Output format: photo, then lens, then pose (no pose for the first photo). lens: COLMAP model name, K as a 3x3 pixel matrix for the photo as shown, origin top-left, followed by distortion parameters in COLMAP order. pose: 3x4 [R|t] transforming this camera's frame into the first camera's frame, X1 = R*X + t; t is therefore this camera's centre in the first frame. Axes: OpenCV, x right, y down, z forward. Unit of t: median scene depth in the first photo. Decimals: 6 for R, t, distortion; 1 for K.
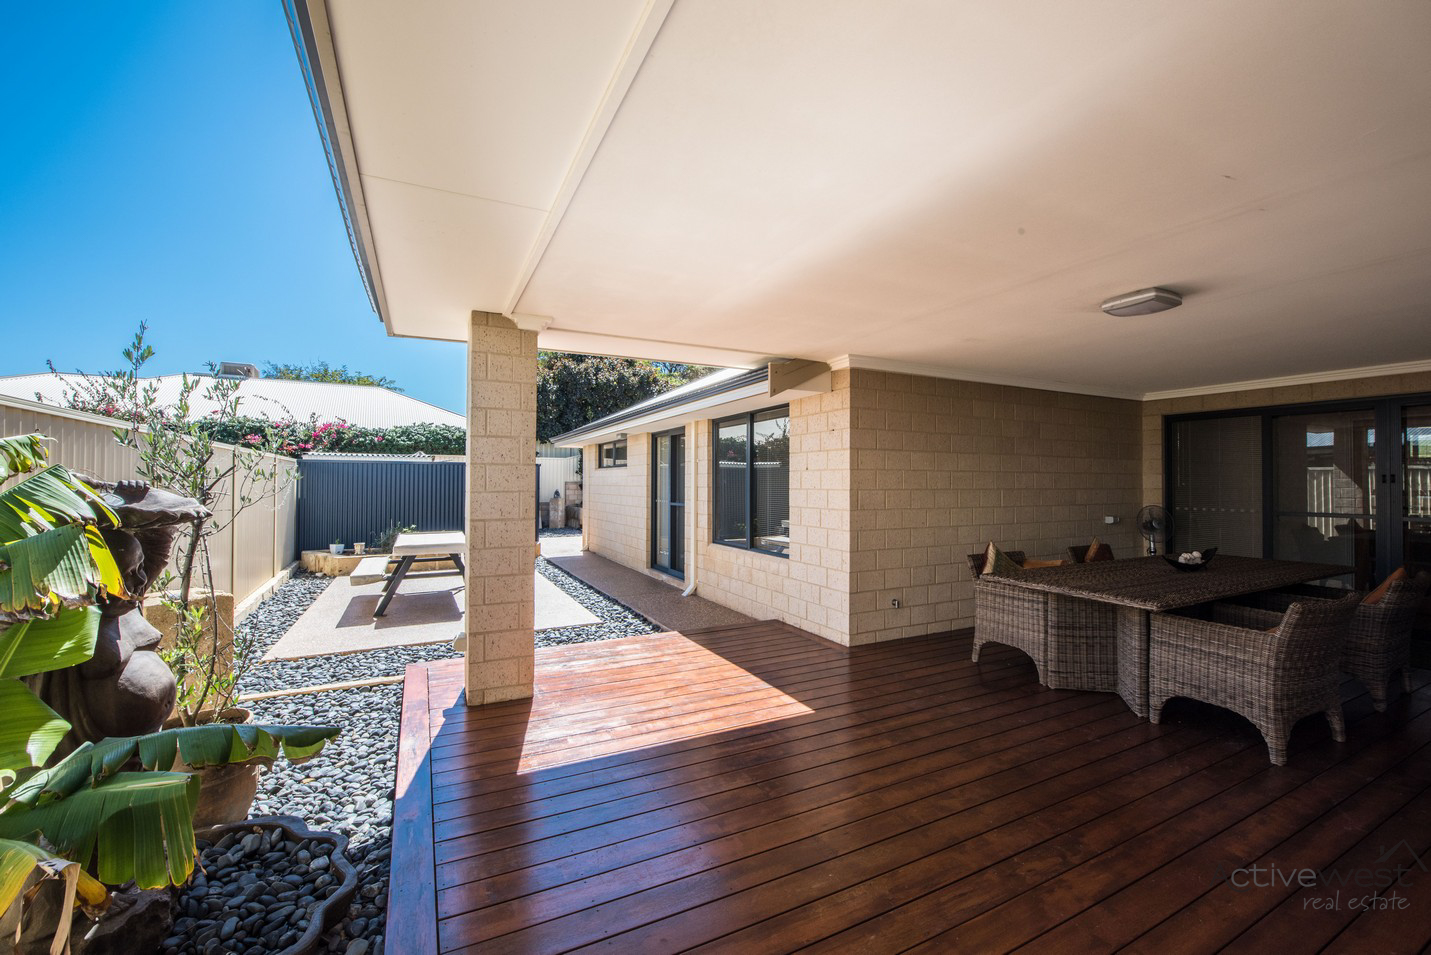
lens RADIAL K [[587.5, 0, 718.6], [0, 587.5, 478.4], [0, 0, 1]] dist [0.003099, -0.000042]
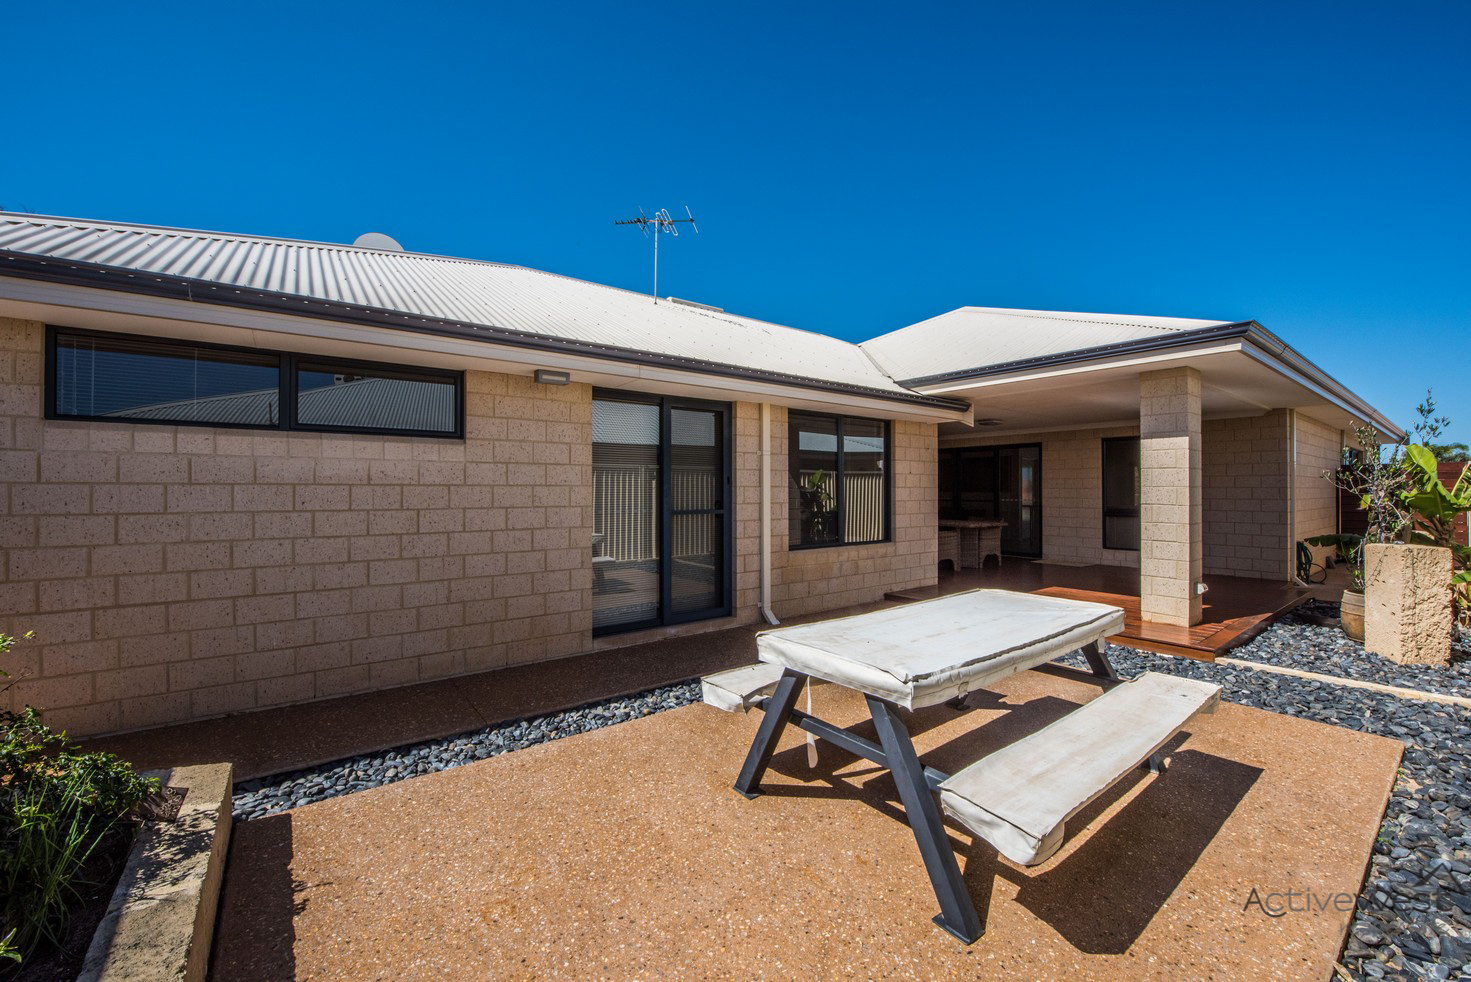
lens RADIAL K [[604.0, 0, 735.3], [0, 604.0, 487.2], [0, 0, 1]] dist [0.003099, -0.000042]
pose [[-0.201396, 0.001171, 0.979509, -1.068251], [-0.011810, 0.999924, -0.003624, 0.025411], [-0.979439, -0.012298, -0.201367, 1.550069]]
